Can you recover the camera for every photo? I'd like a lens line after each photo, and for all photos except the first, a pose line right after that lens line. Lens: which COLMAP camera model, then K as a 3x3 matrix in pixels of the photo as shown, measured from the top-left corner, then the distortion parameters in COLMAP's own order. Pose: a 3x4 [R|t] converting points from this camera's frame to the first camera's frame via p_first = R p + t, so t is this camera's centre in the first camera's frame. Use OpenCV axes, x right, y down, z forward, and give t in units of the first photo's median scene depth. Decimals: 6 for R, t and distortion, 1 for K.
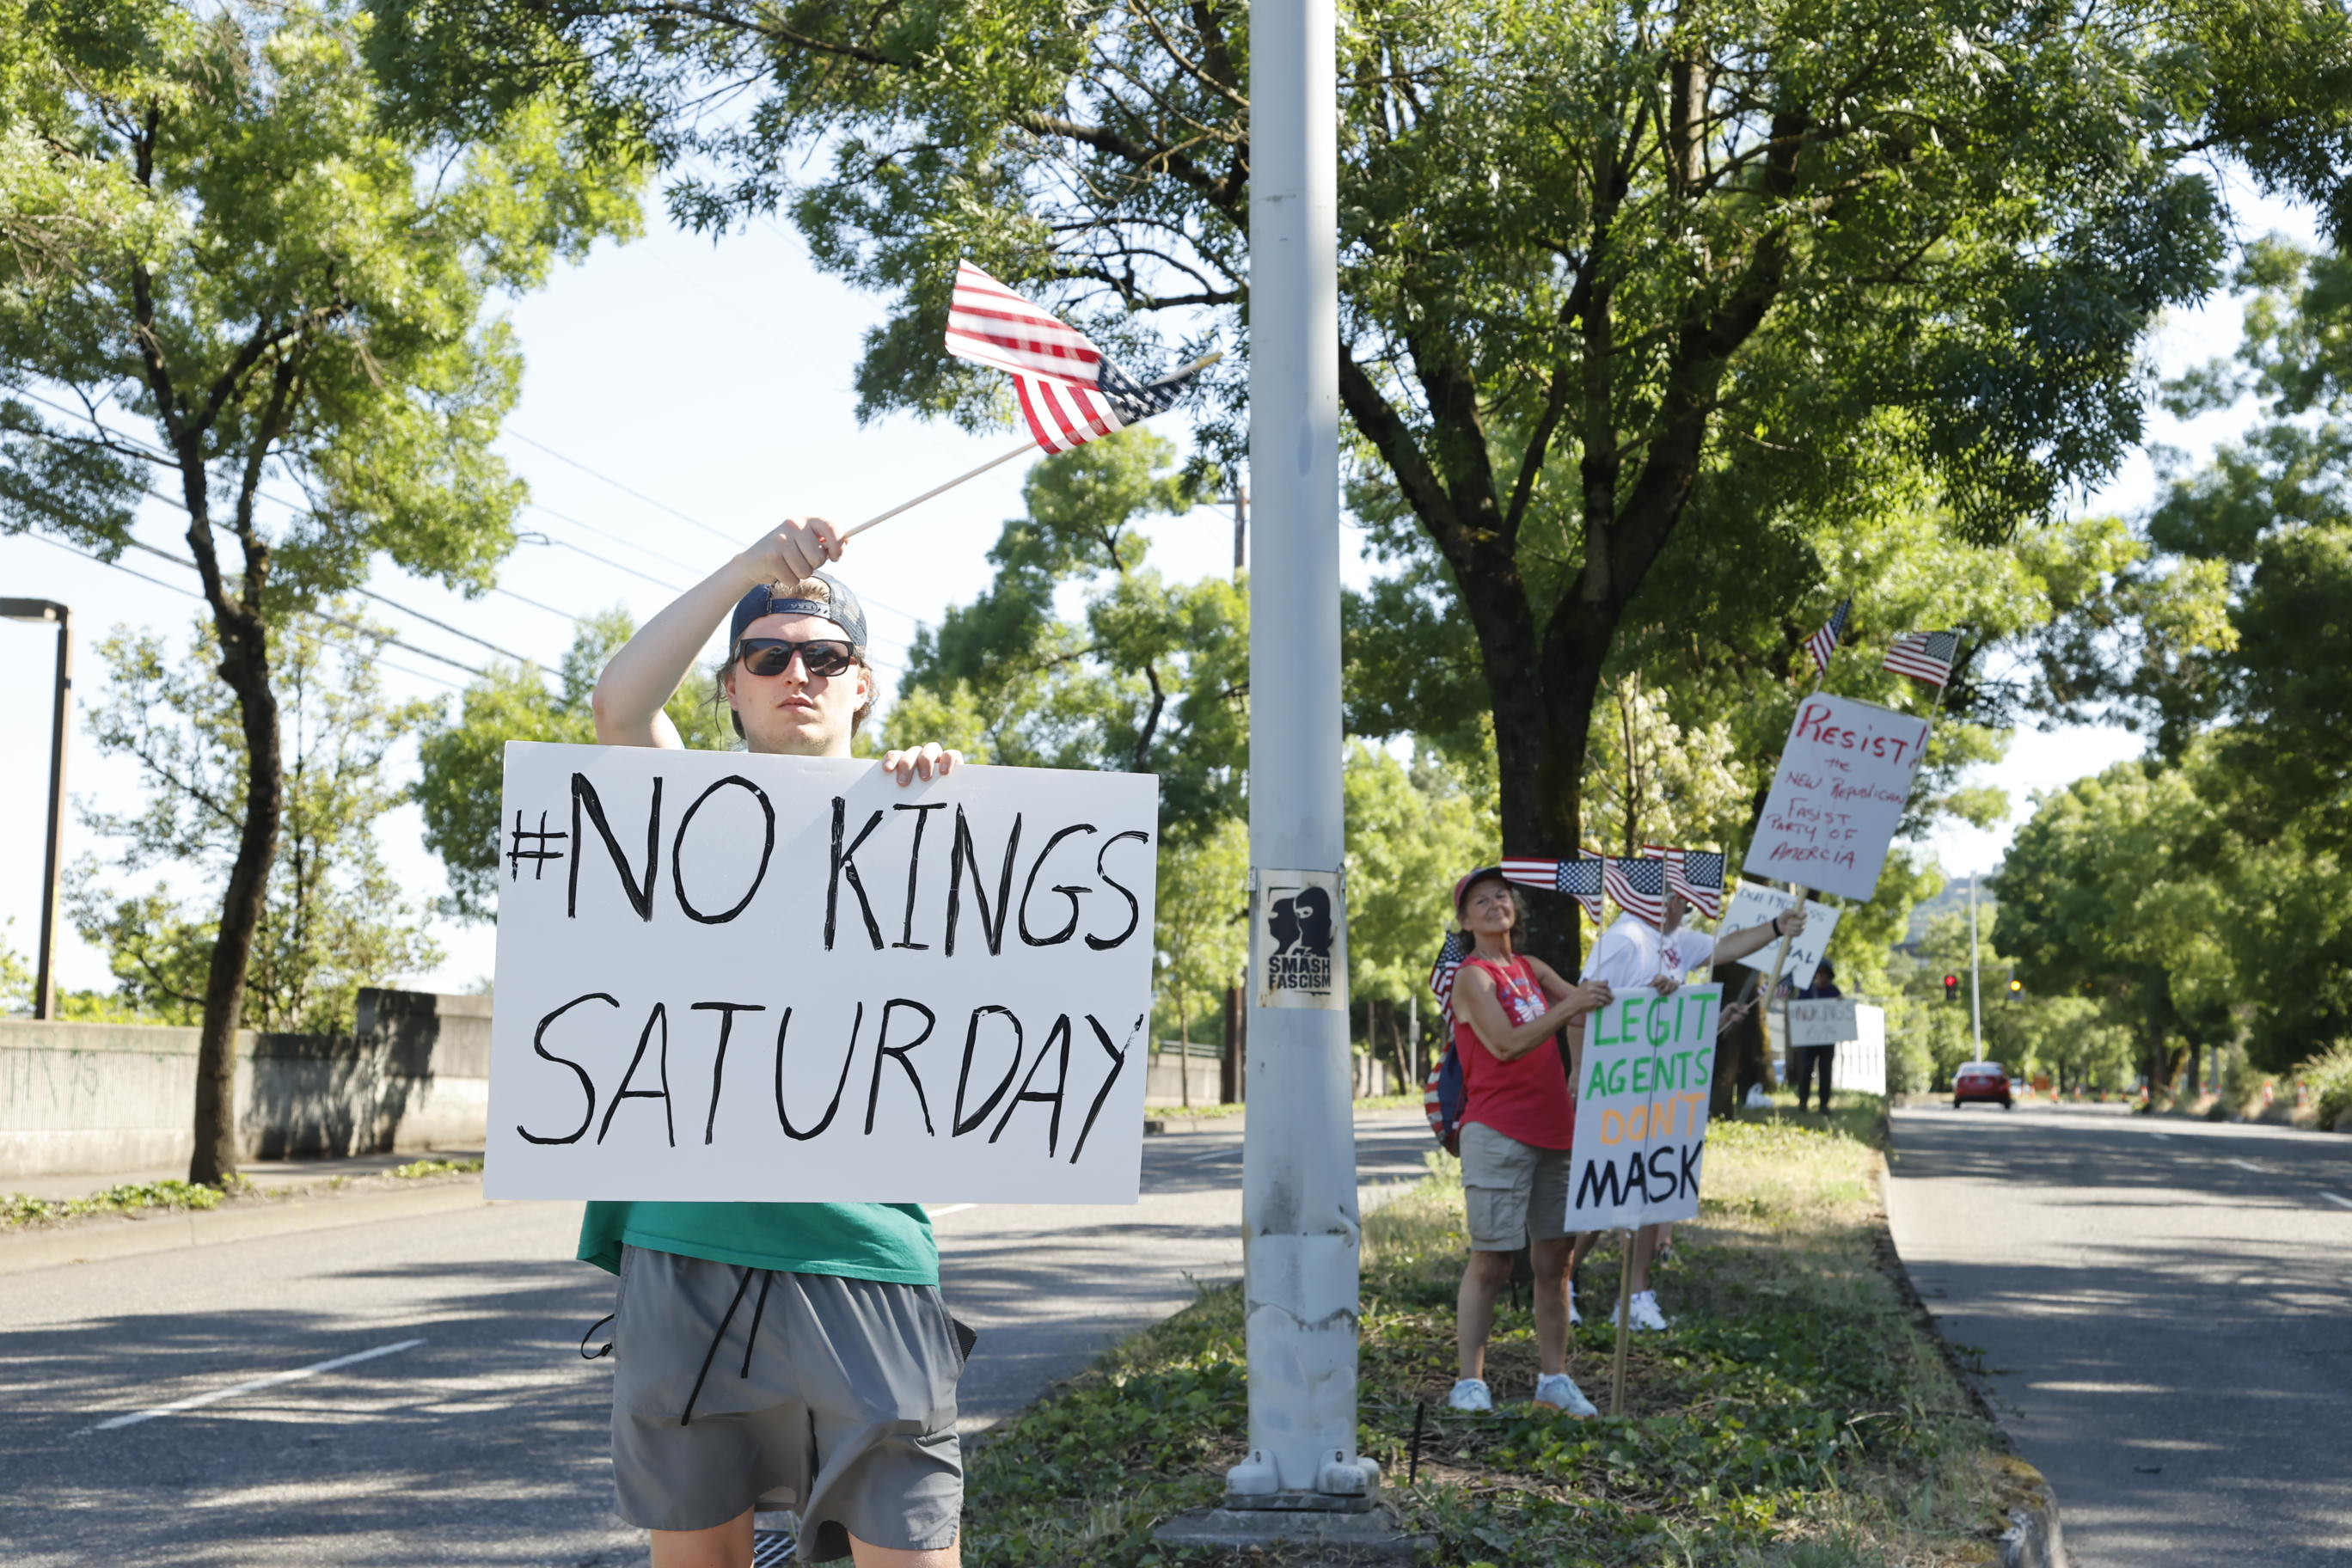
lens RADIAL K [[3591.2, 0, 1178.9], [0, 3591.2, 776.1], [0, 0, 1]] dist [0.115559, 0.112604]
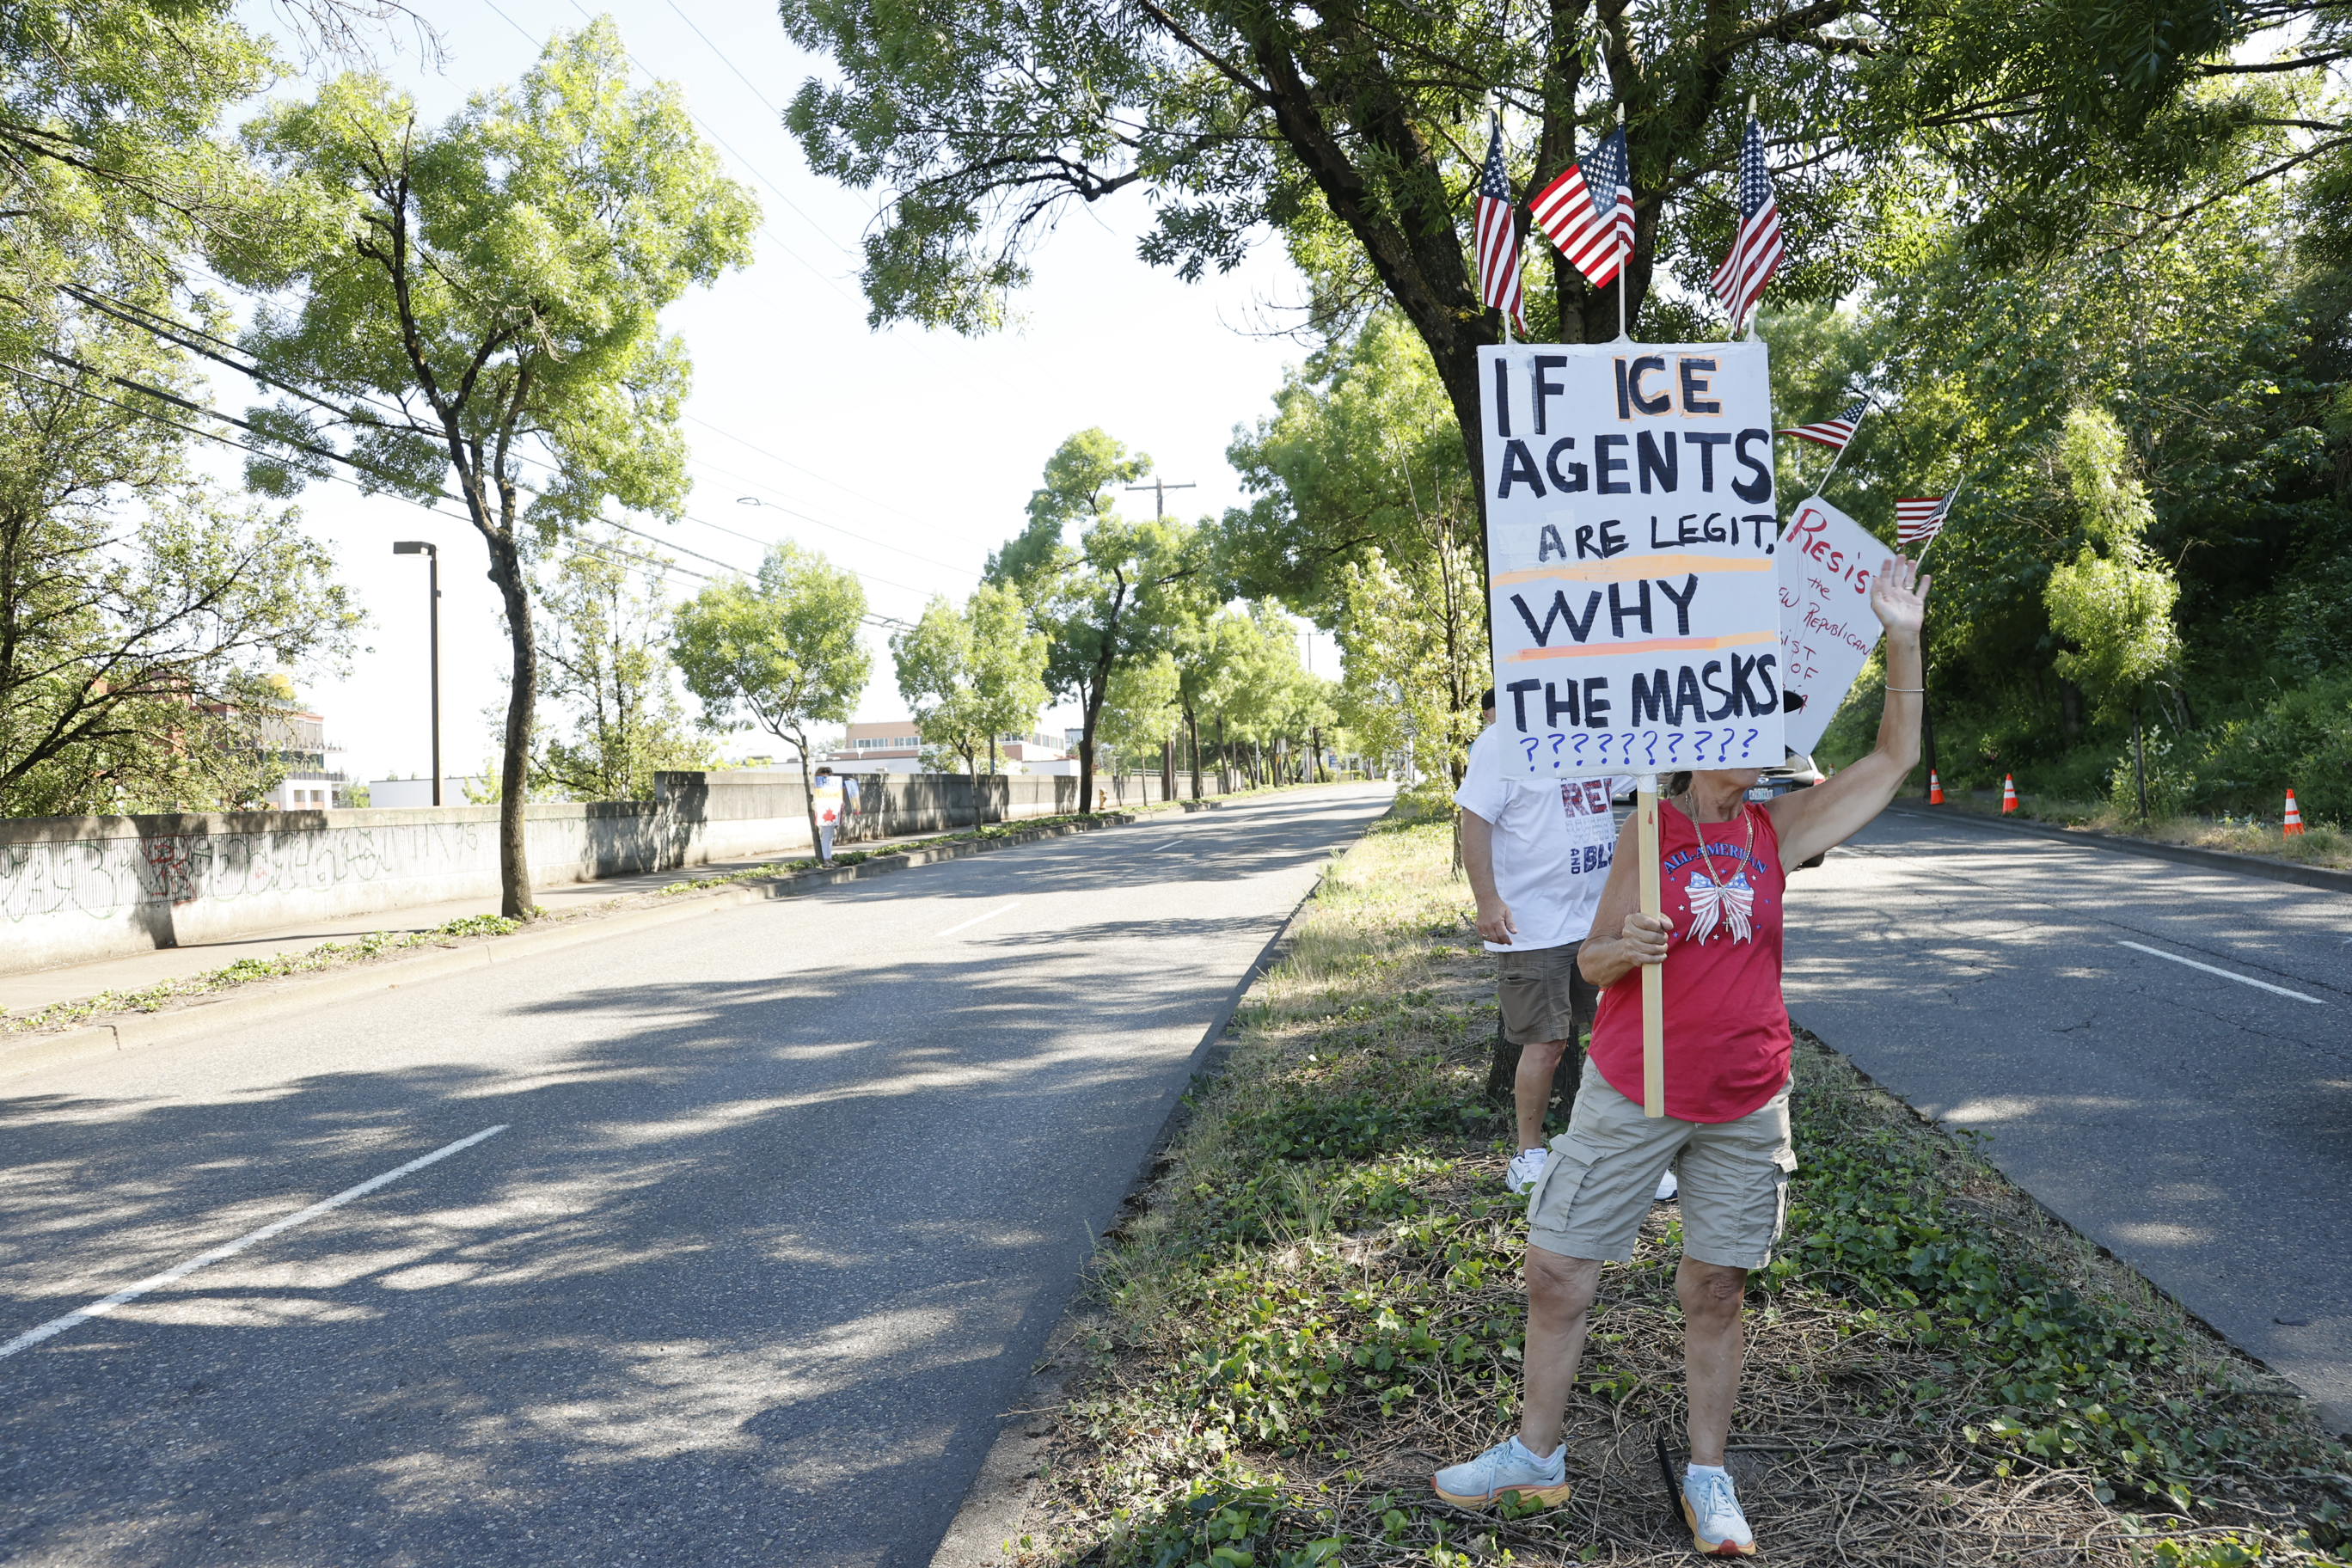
lens RADIAL K [[1694.8, 0, 1176.0], [0, 1694.8, 784.0], [0, 0, 1]] dist [-0.116306, 0.082593]
pose [[0.998850, -0.042797, 0.021625, -0.001964], [0.040727, 0.995244, 0.088496, 0.004915], [-0.025309, -0.087513, 0.995842, 0.204702]]
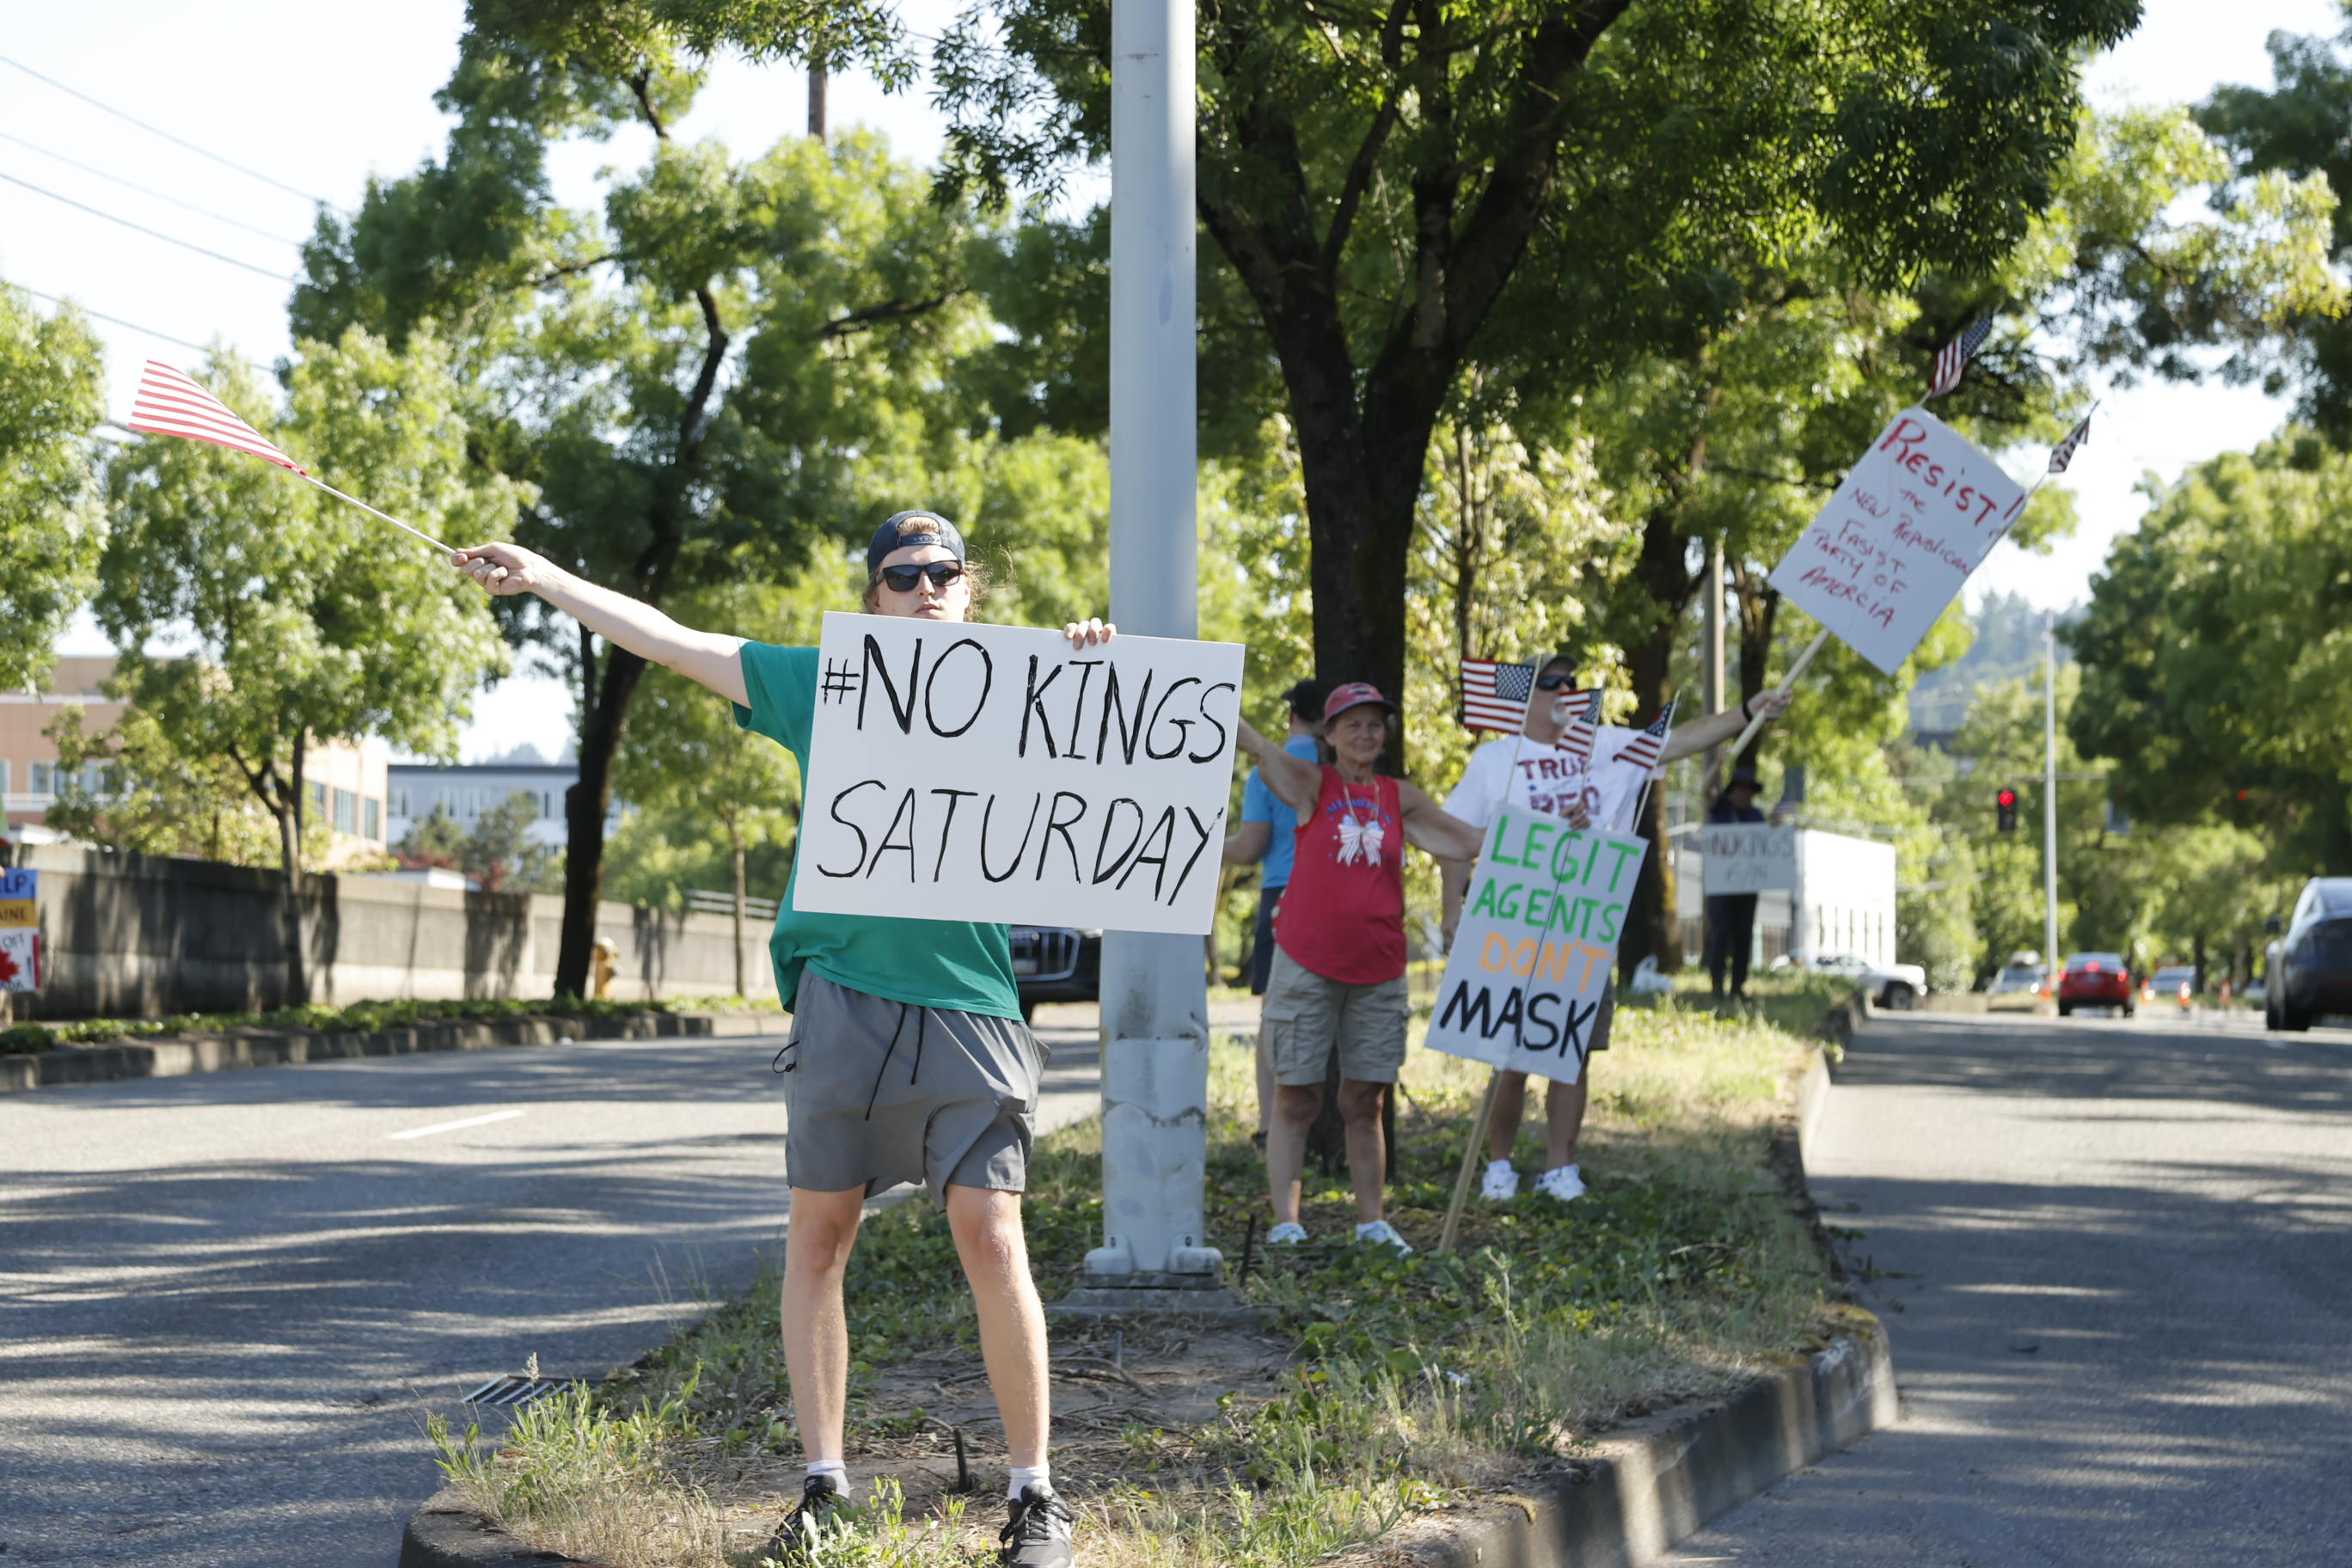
lens RADIAL K [[6737.0, 0, 1425.8], [0, 6737.0, 892.3], [0, 0, 1]] dist [0.420296, -0.184296]
pose [[0.992829, 0.006283, 0.119380, -0.034224], [-0.014828, 0.997379, 0.070825, -0.015803], [-0.118622, -0.072087, 0.990319, -0.271245]]
